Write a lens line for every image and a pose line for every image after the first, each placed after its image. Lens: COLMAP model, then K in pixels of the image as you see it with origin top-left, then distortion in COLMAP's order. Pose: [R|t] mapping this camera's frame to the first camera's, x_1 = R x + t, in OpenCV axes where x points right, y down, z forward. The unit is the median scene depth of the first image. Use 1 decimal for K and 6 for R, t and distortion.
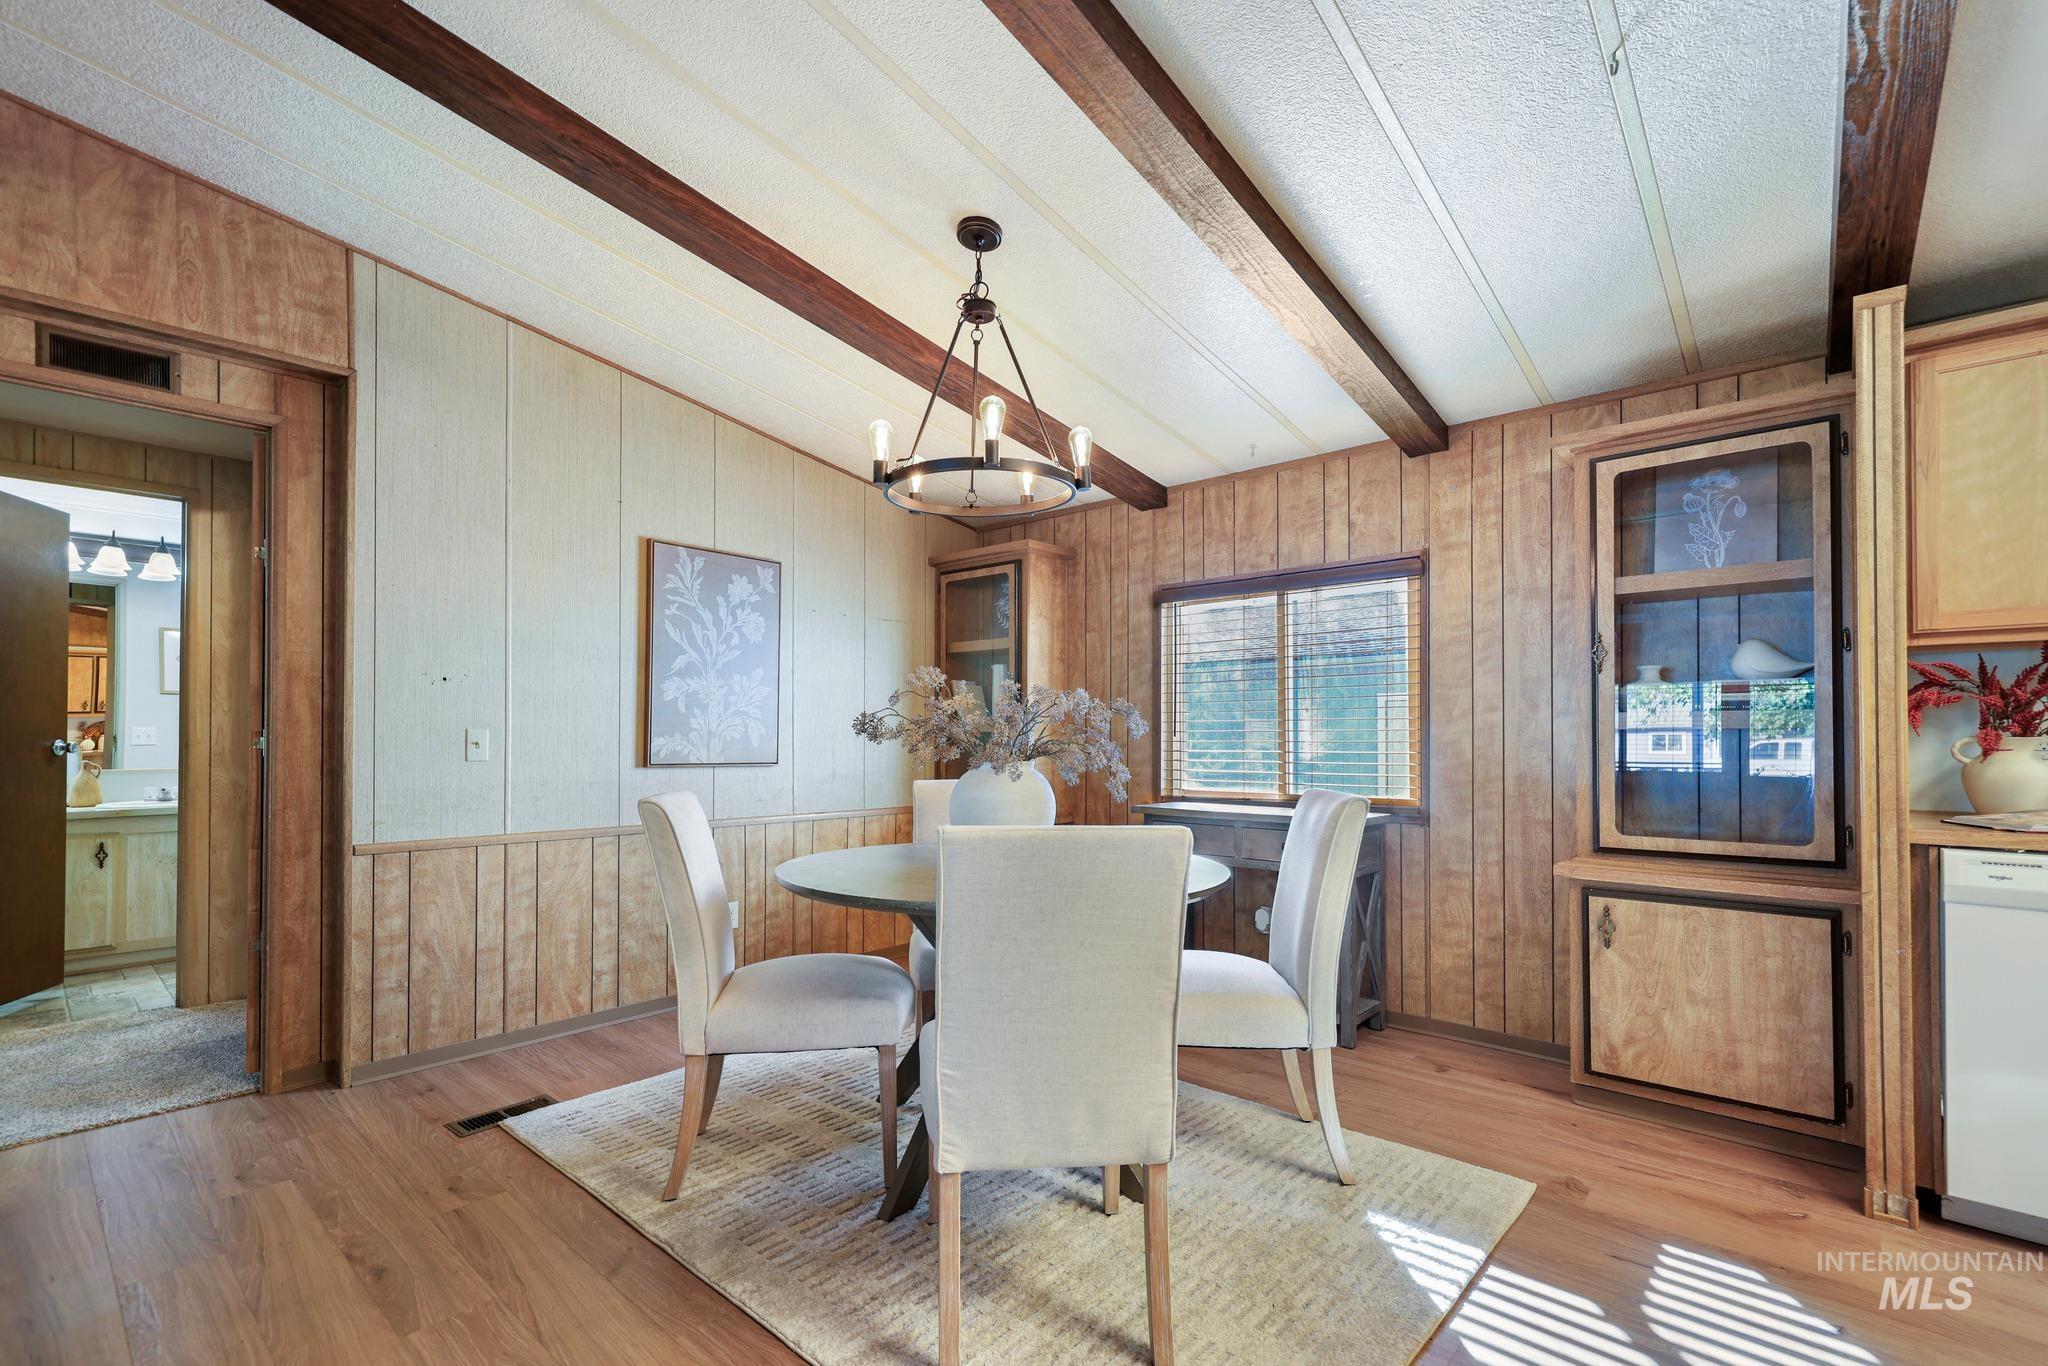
lens RADIAL K [[901.2, 0, 1051.5], [0, 901.2, 730.4], [0, 0, 1]] dist [0.000154, -0.000505]
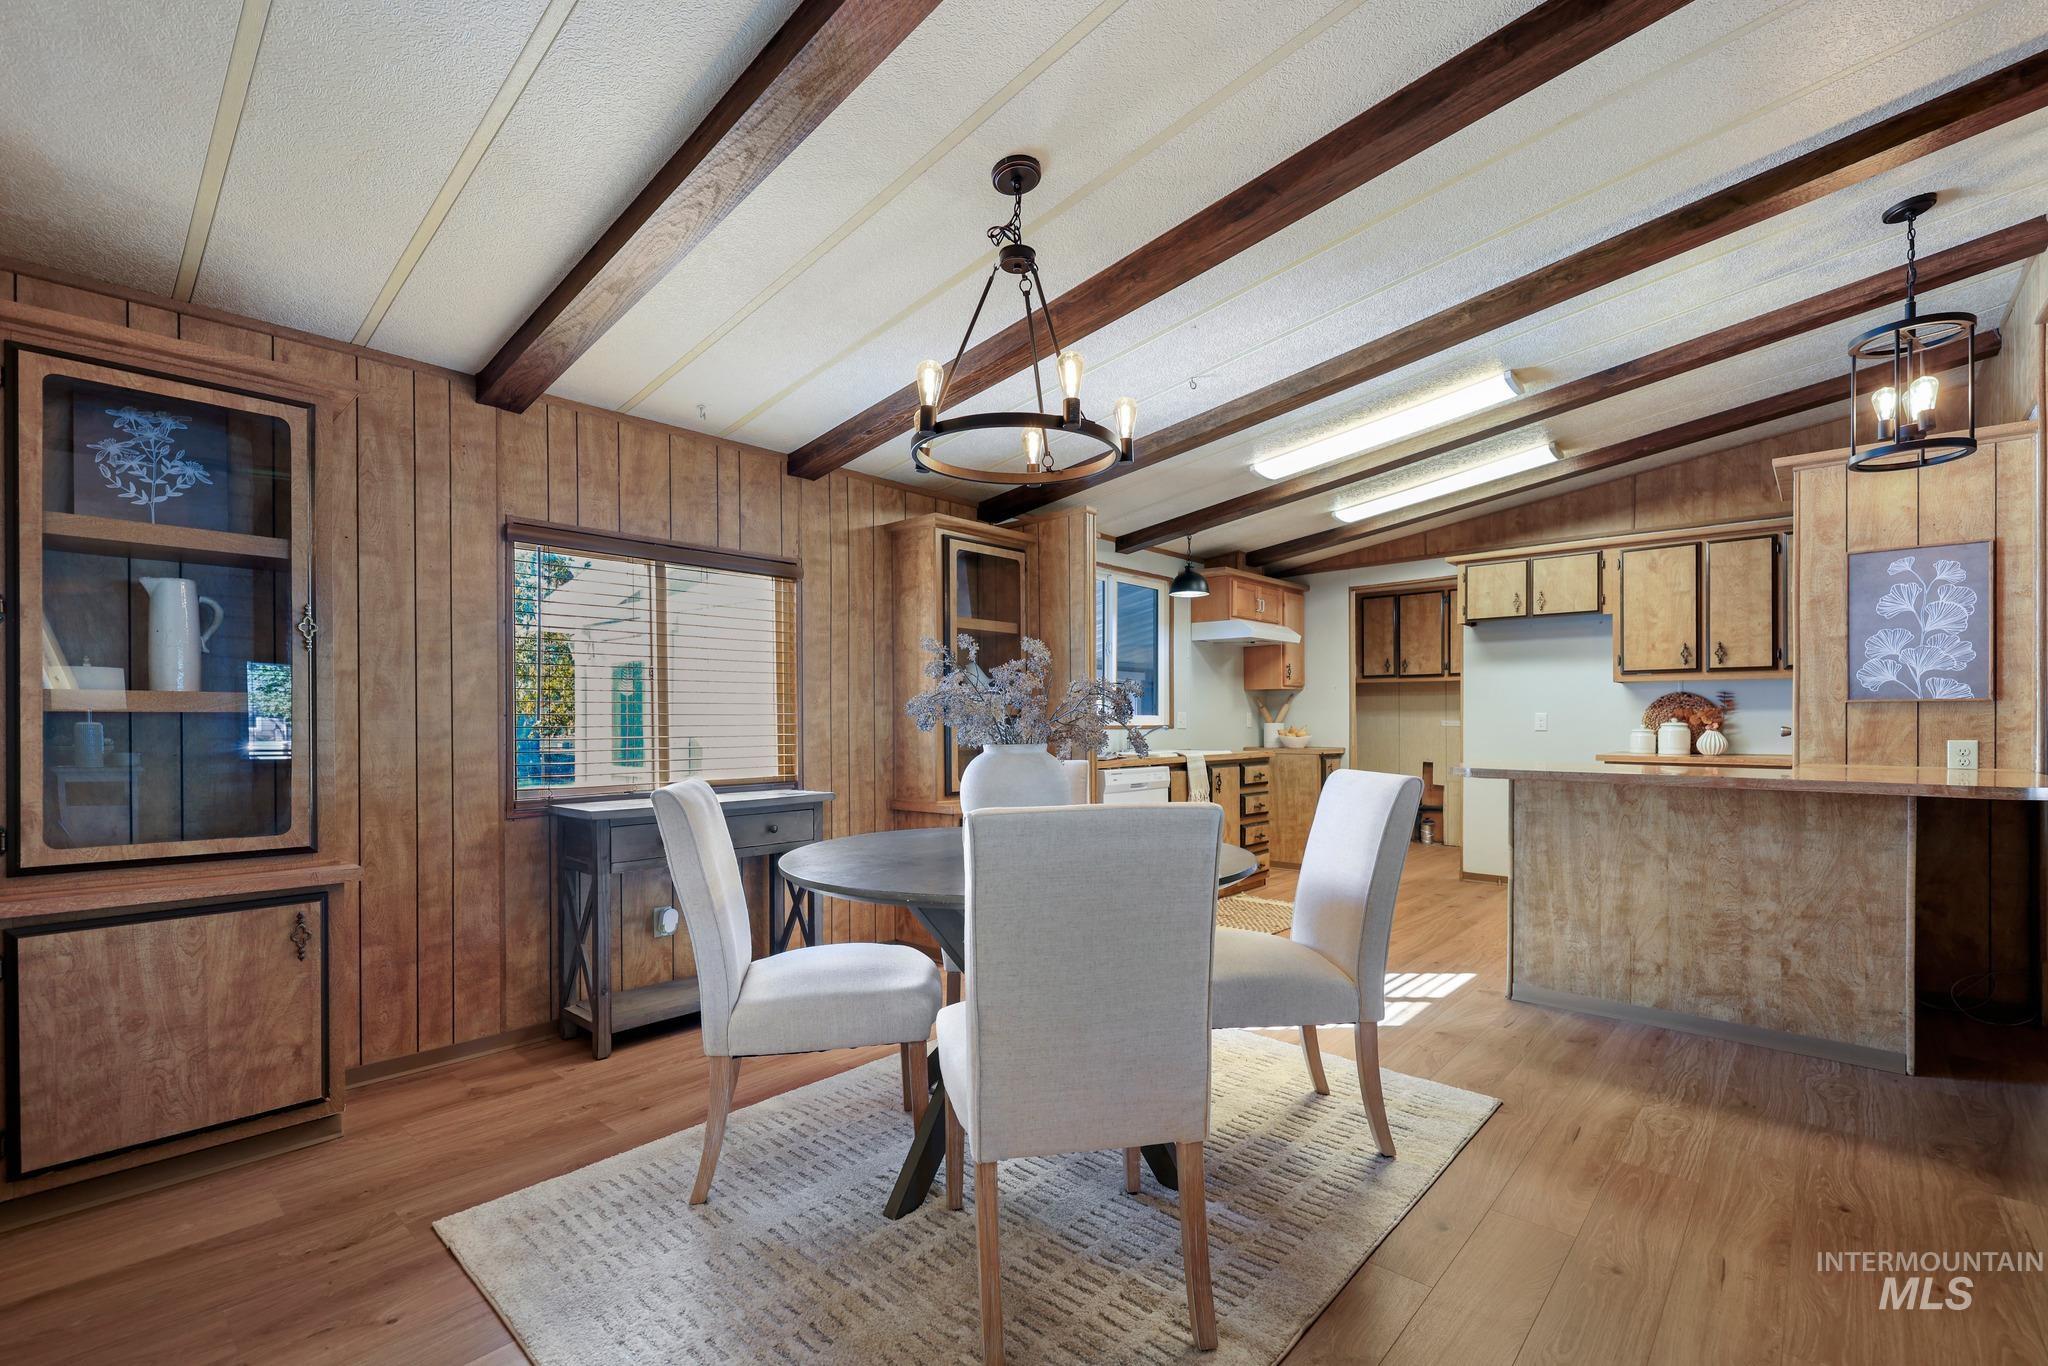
lens RADIAL K [[901.2, 0, 978.4], [0, 901.2, 717.6], [0, 0, 1]] dist [0.000154, -0.000505]
pose [[0.047208, 0.003202, 0.998880, -0.933023], [-0.003959, 0.999988, -0.003018, 0.008122], [-0.998877, -0.003812, 0.047220, 0.905099]]
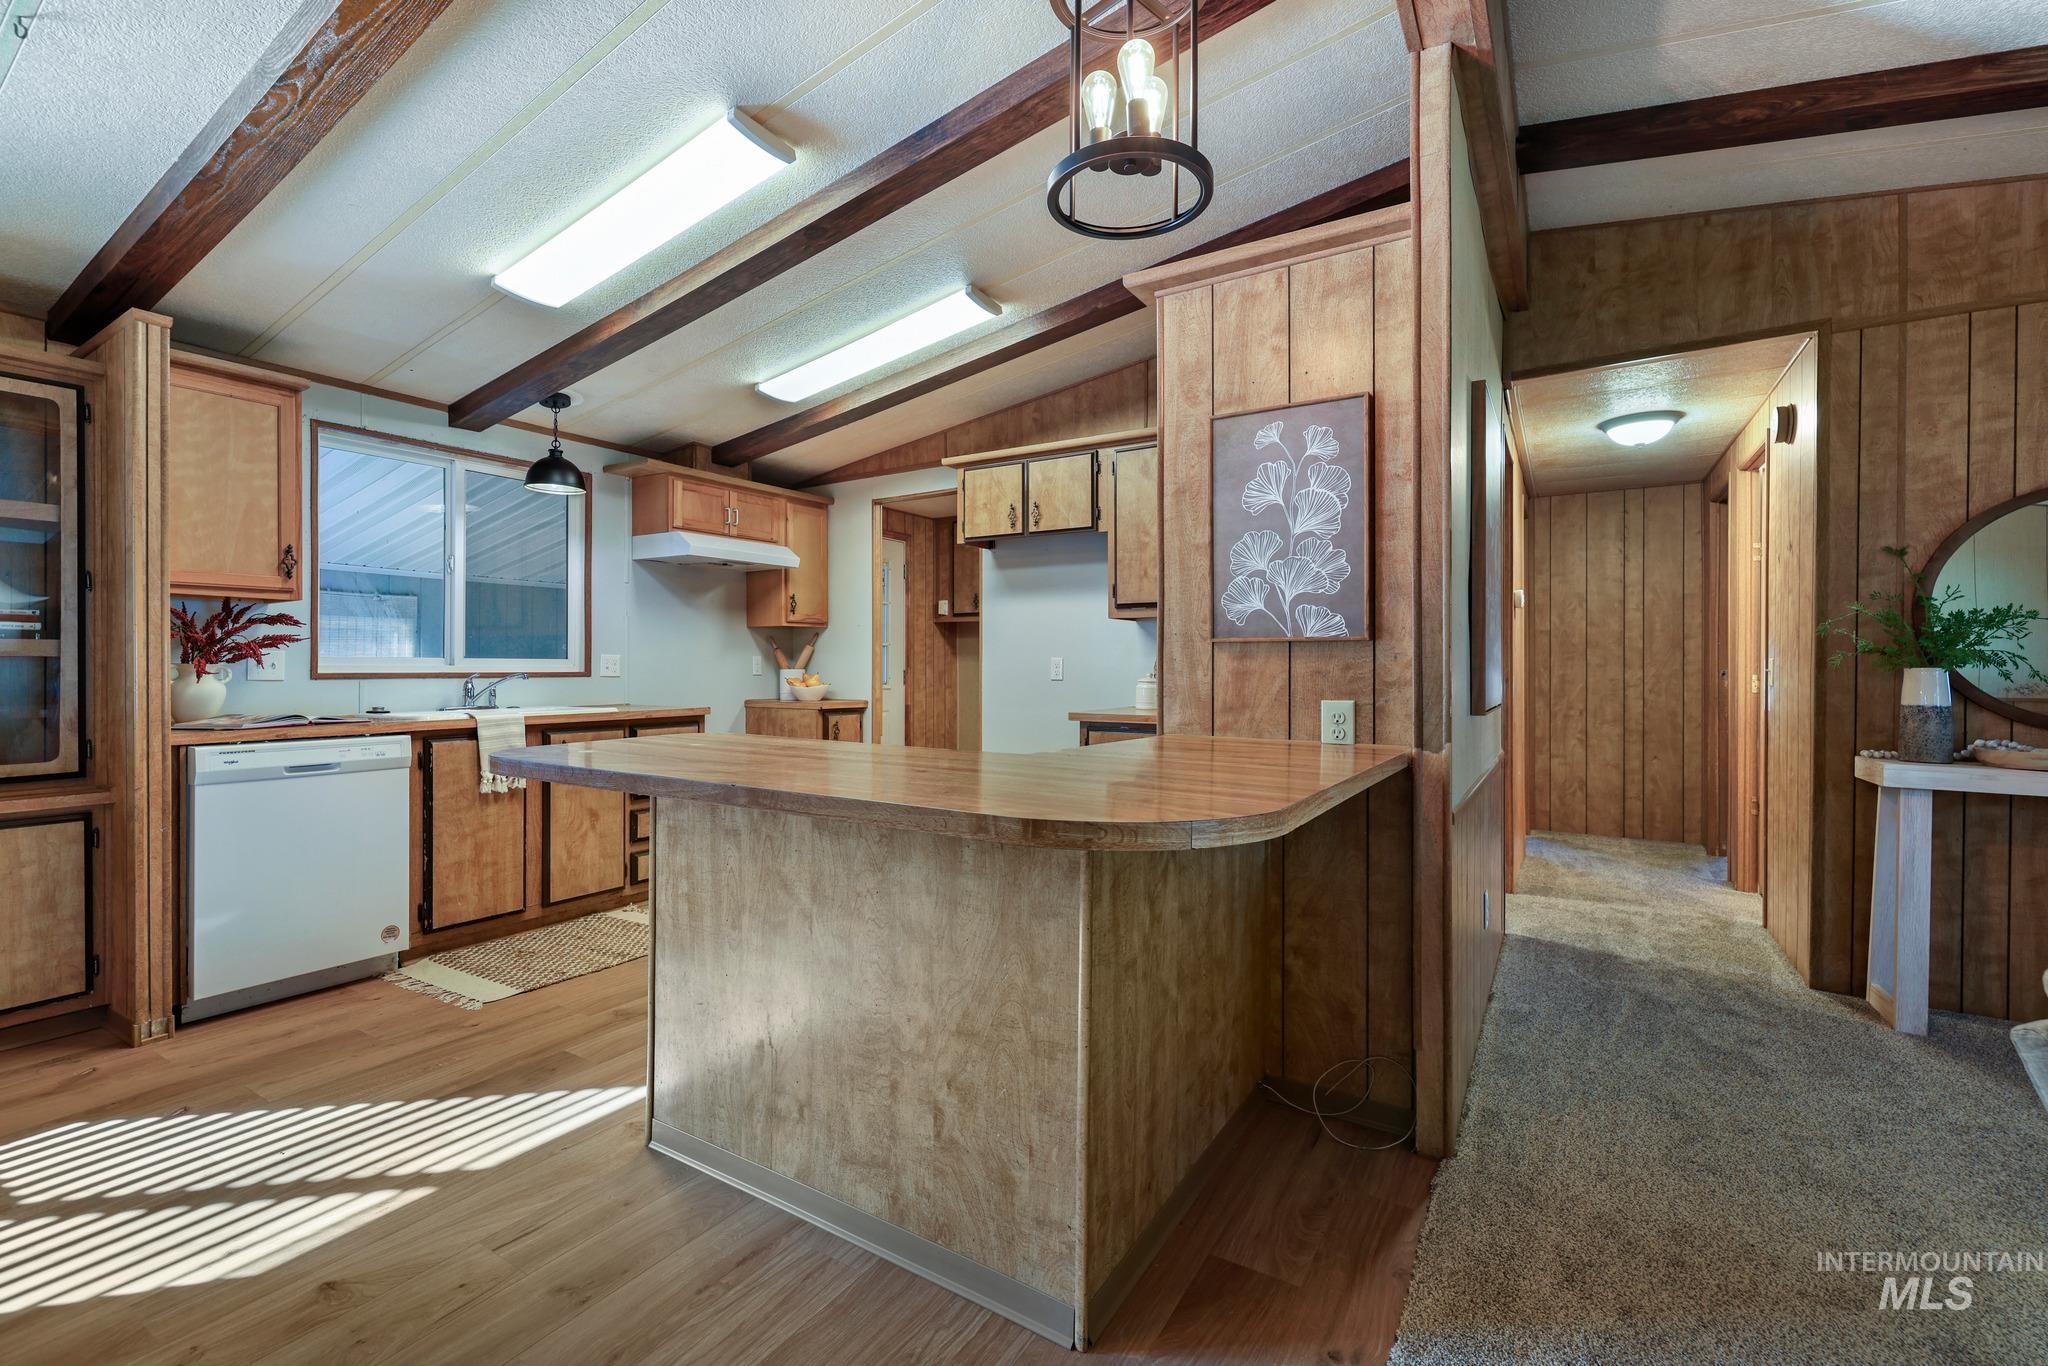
lens RADIAL K [[901.2, 0, 965.3], [0, 901.2, 654.9], [0, 0, 1]] dist [0.000154, -0.000505]
pose [[-0.125197, 0.011269, 0.992068, -0.375223], [-0.007281, 0.999898, -0.012277, 0.001179], [-0.992105, -0.008760, -0.125102, 0.014044]]
